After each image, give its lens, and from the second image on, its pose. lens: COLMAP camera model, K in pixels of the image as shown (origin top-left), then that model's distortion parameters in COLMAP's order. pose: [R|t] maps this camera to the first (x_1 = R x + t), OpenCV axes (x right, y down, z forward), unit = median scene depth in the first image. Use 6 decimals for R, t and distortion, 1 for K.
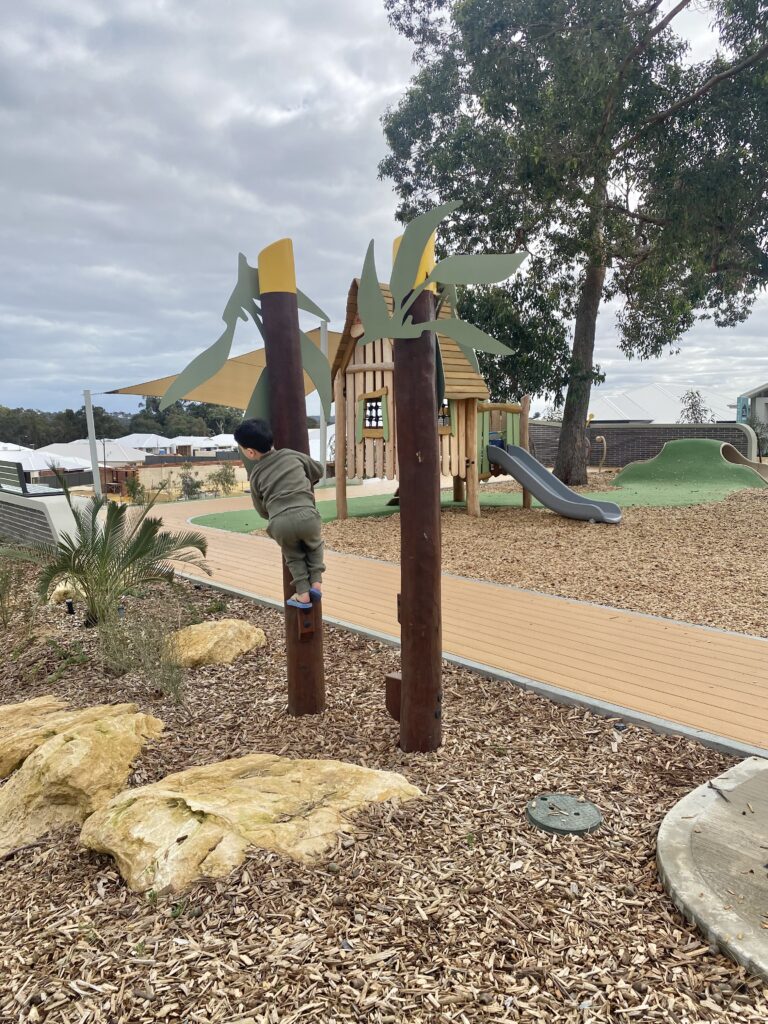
lens RADIAL K [[775.5, 0, 384.6], [0, 775.5, 501.3], [0, 0, 1]] dist [0.006710, -0.003101]
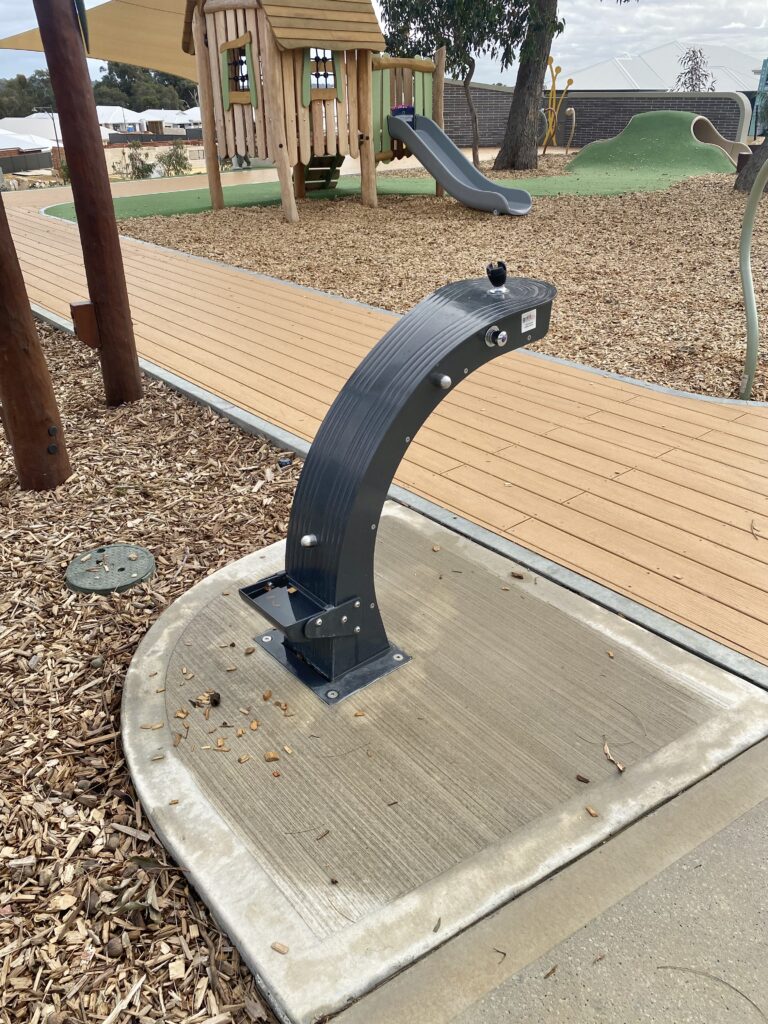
lens RADIAL K [[775.5, 0, 390.0], [0, 775.5, 516.2], [0, 0, 1]] dist [0.006710, -0.003101]
pose [[0.999982, 0.002963, 0.005188, 0.124823], [-0.004737, 0.922333, 0.386367, 0.002943], [-0.003641, -0.386385, 0.922331, 0.051973]]
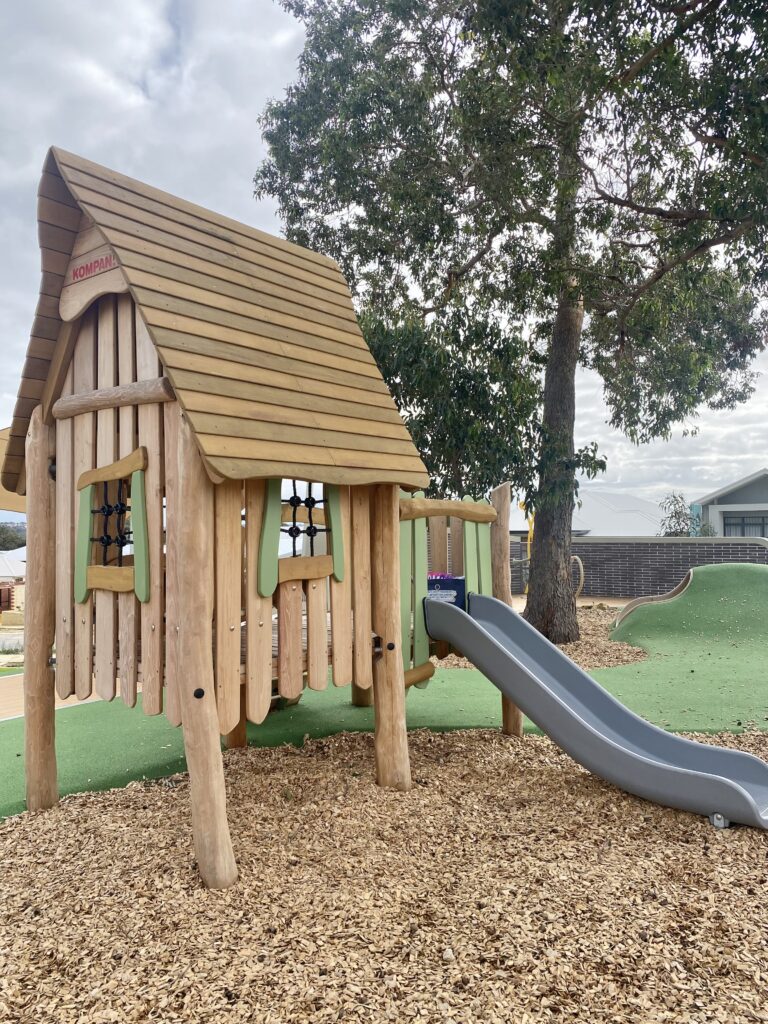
lens RADIAL K [[775.5, 0, 385.0], [0, 775.5, 506.8], [0, 0, 1]] dist [0.006710, -0.003101]
pose [[0.994553, 0.002528, 0.104200, 0.064199], [0.011333, 0.991156, -0.132216, -0.062834], [-0.103613, 0.132677, 0.985729, 0.551904]]
